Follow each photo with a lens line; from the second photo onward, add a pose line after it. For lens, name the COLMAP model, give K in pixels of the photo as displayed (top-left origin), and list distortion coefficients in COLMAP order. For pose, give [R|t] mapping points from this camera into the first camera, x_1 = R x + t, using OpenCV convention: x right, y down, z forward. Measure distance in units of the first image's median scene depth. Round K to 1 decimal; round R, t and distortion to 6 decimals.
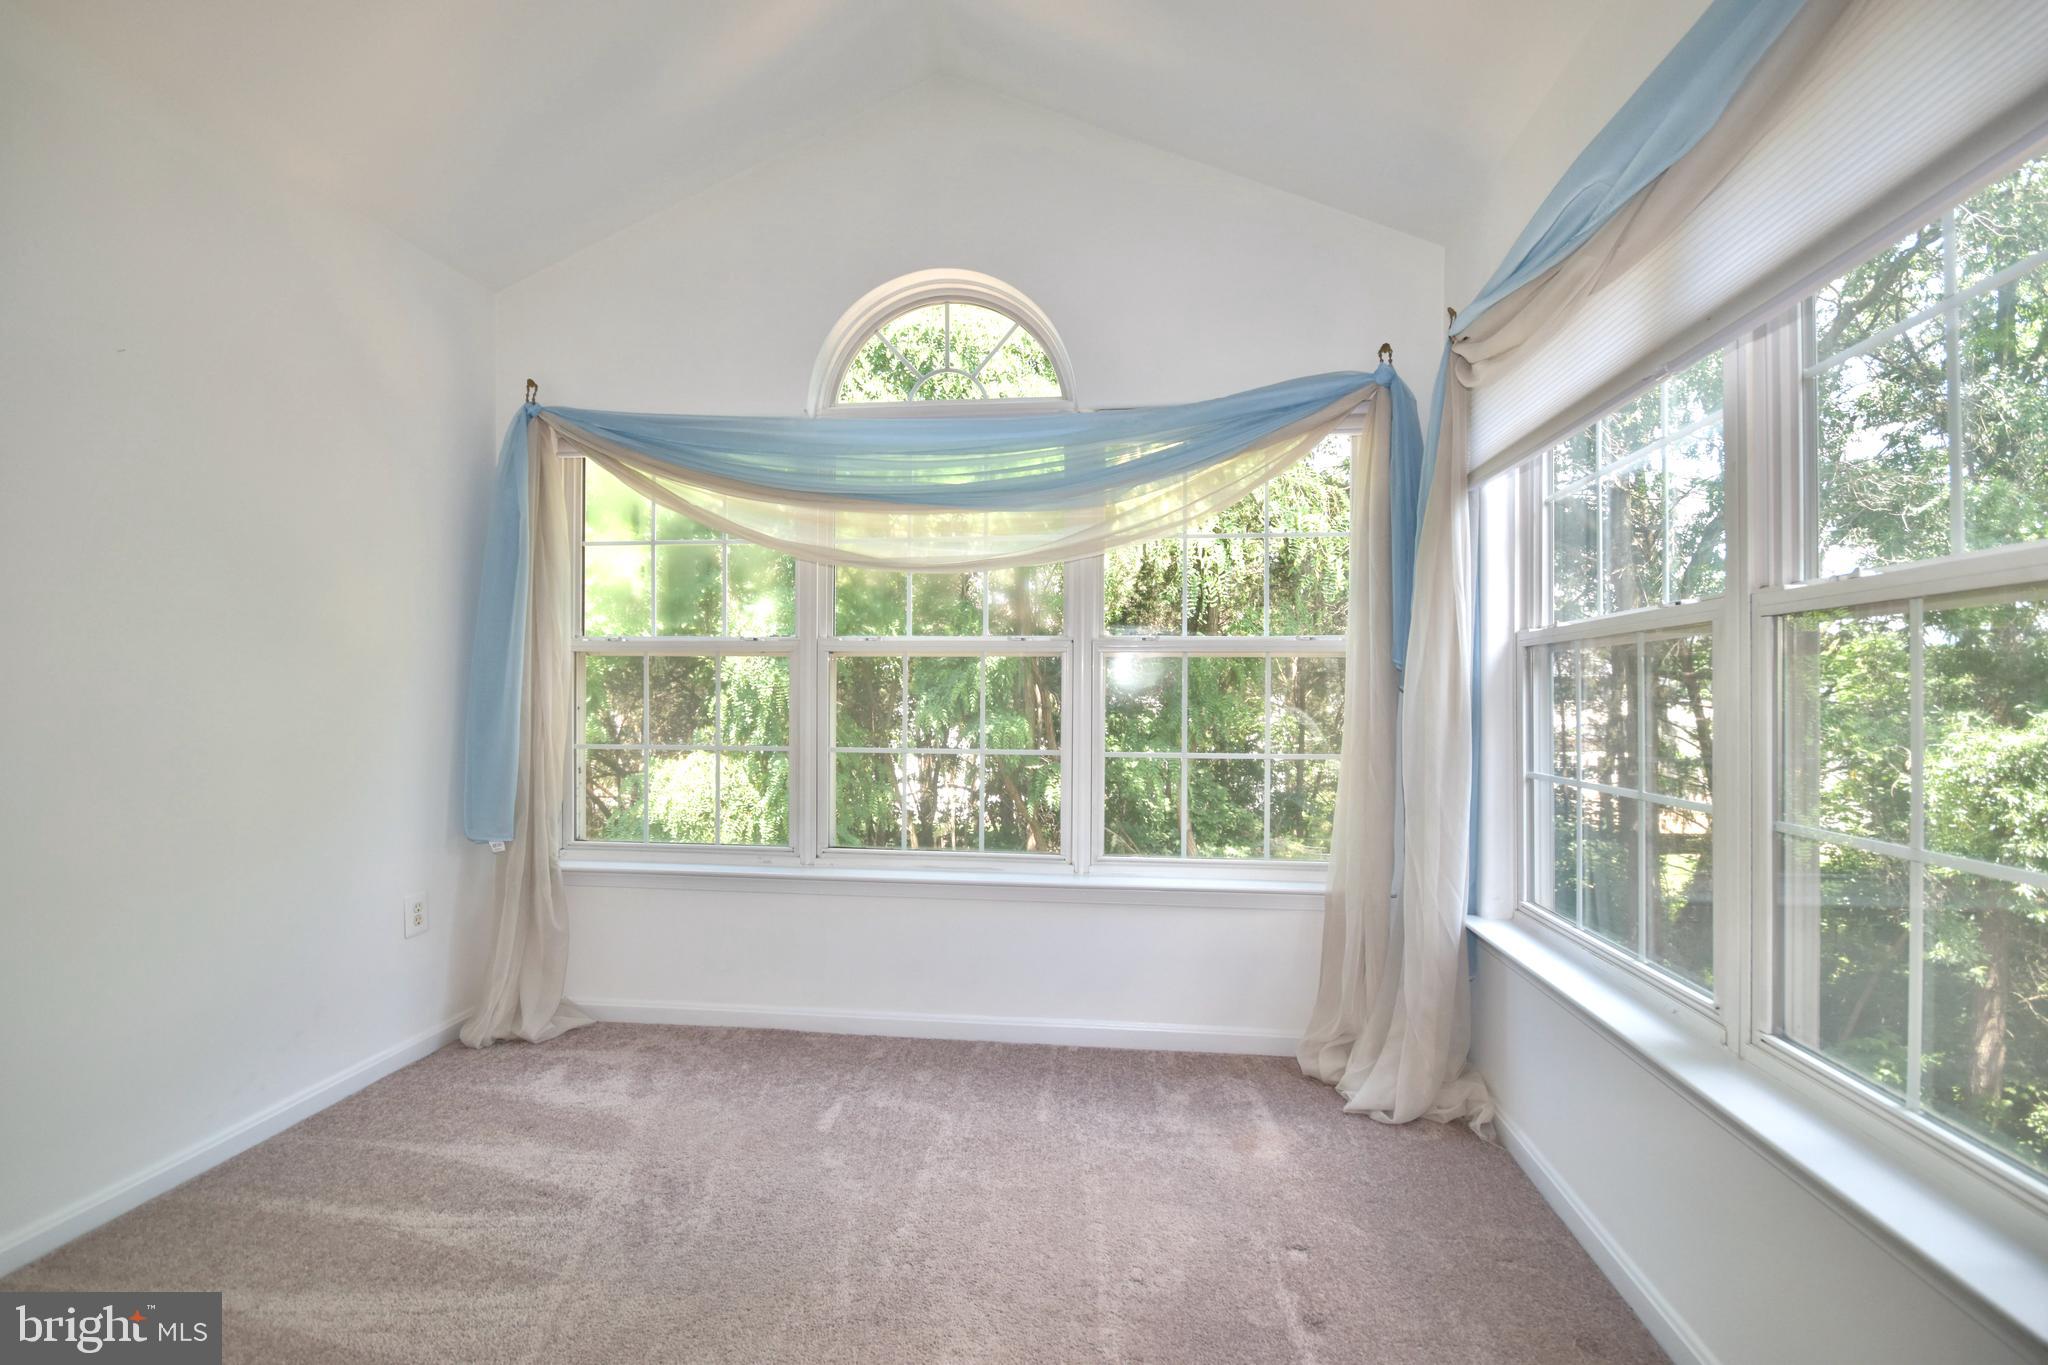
lens RADIAL K [[895.9, 0, 1020.2], [0, 895.9, 681.4], [0, 0, 1]] dist [-0.003184, -0.000232]
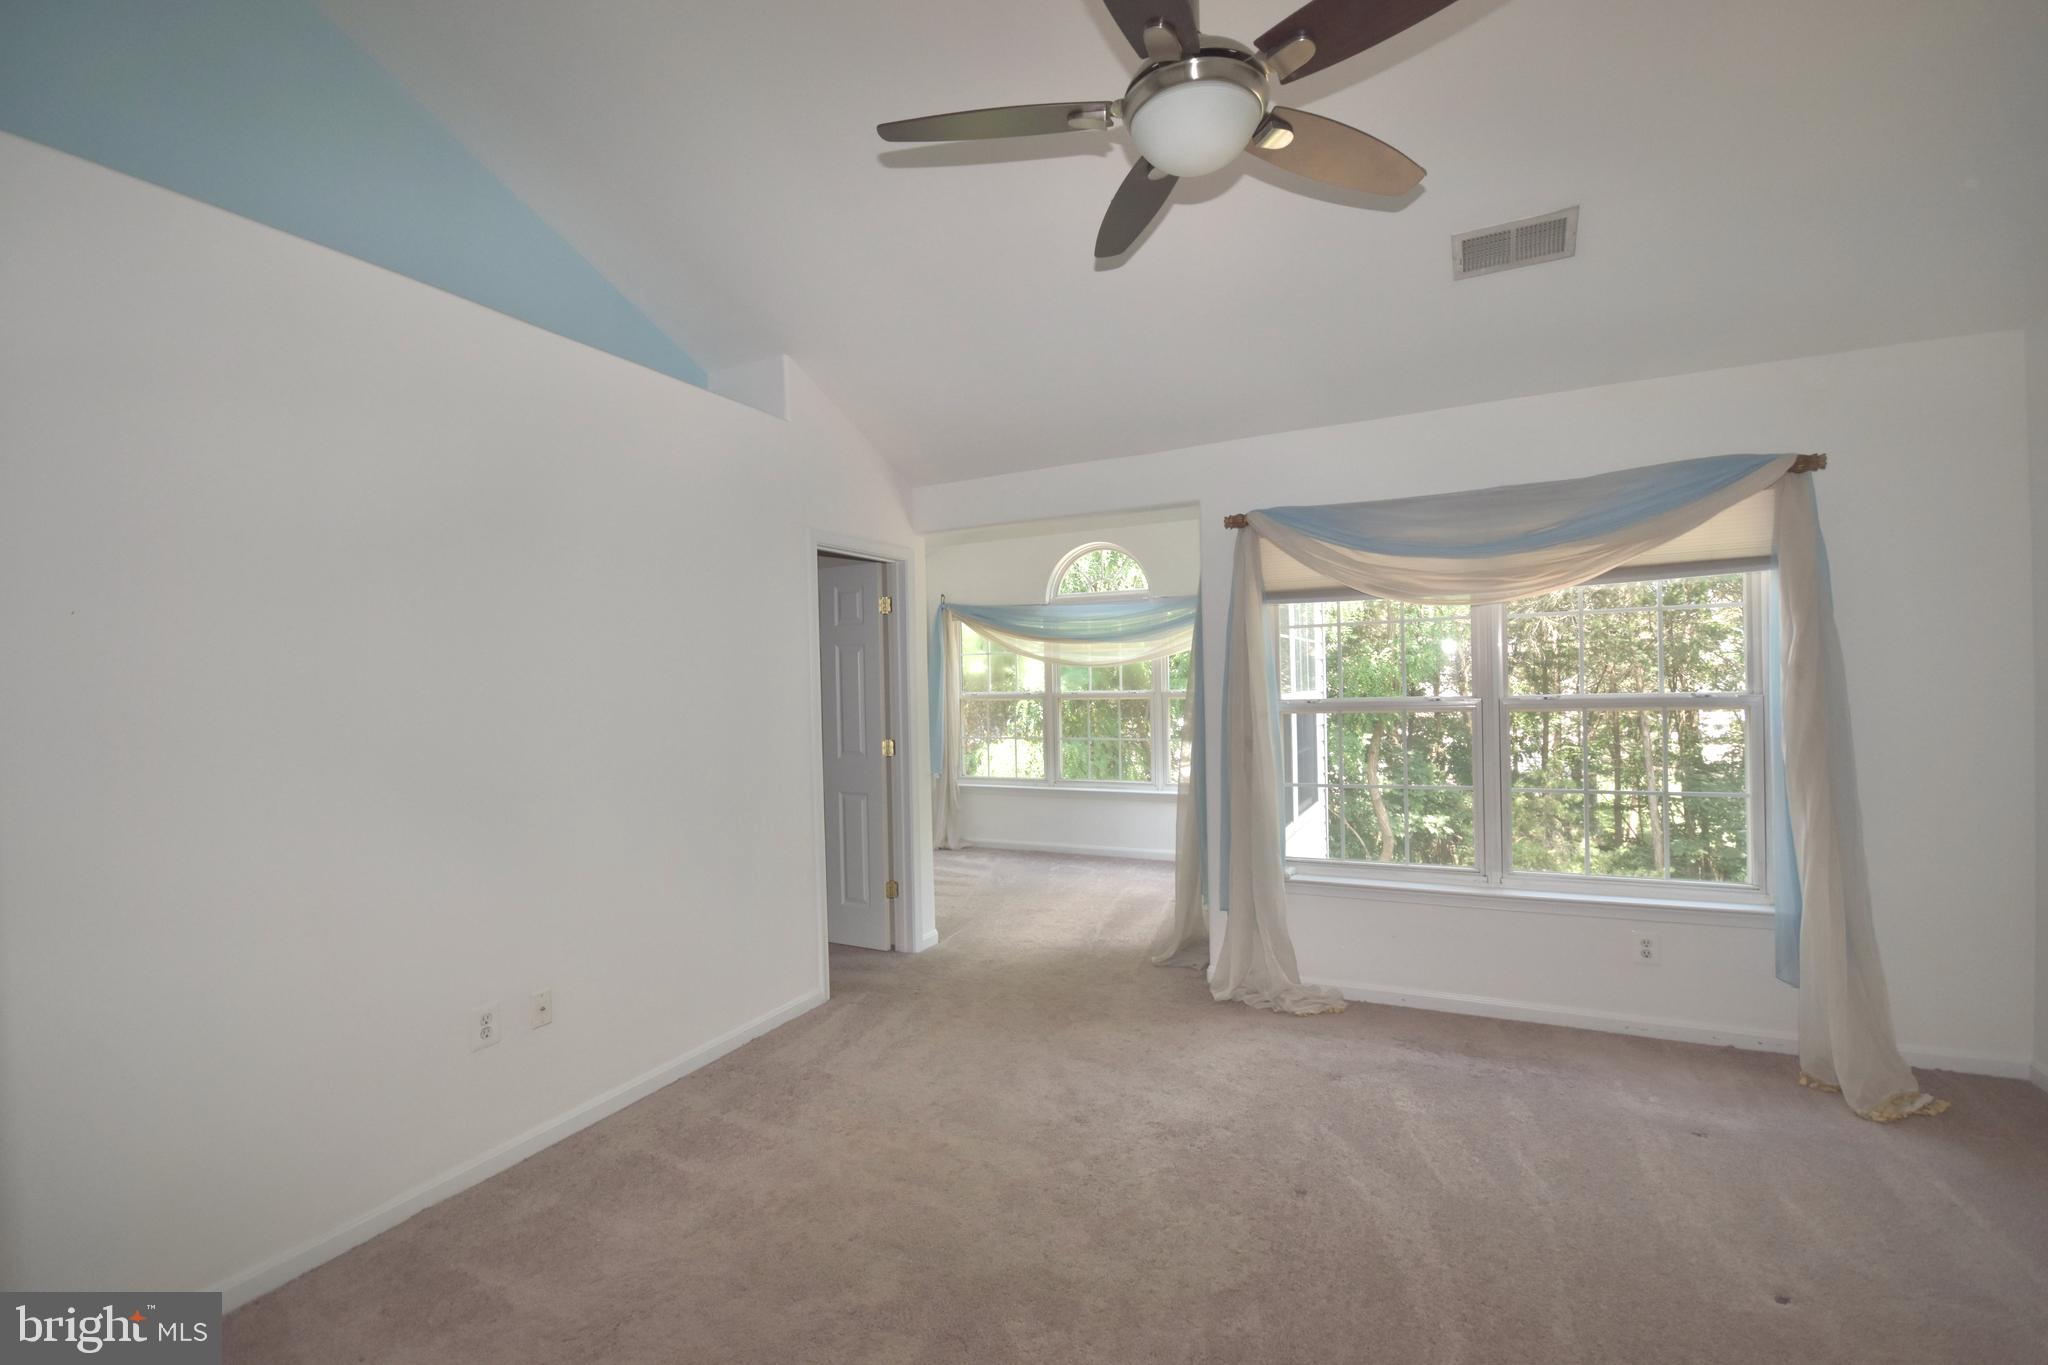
lens RADIAL K [[895.9, 0, 1023.5], [0, 895.9, 681.5], [0, 0, 1]] dist [-0.003184, -0.000232]
pose [[0.946647, -0.017882, -0.321775, 0.471303], [0.022997, 0.999662, 0.012100, -0.113365], [0.321450, -0.018854, 0.946739, -1.302848]]
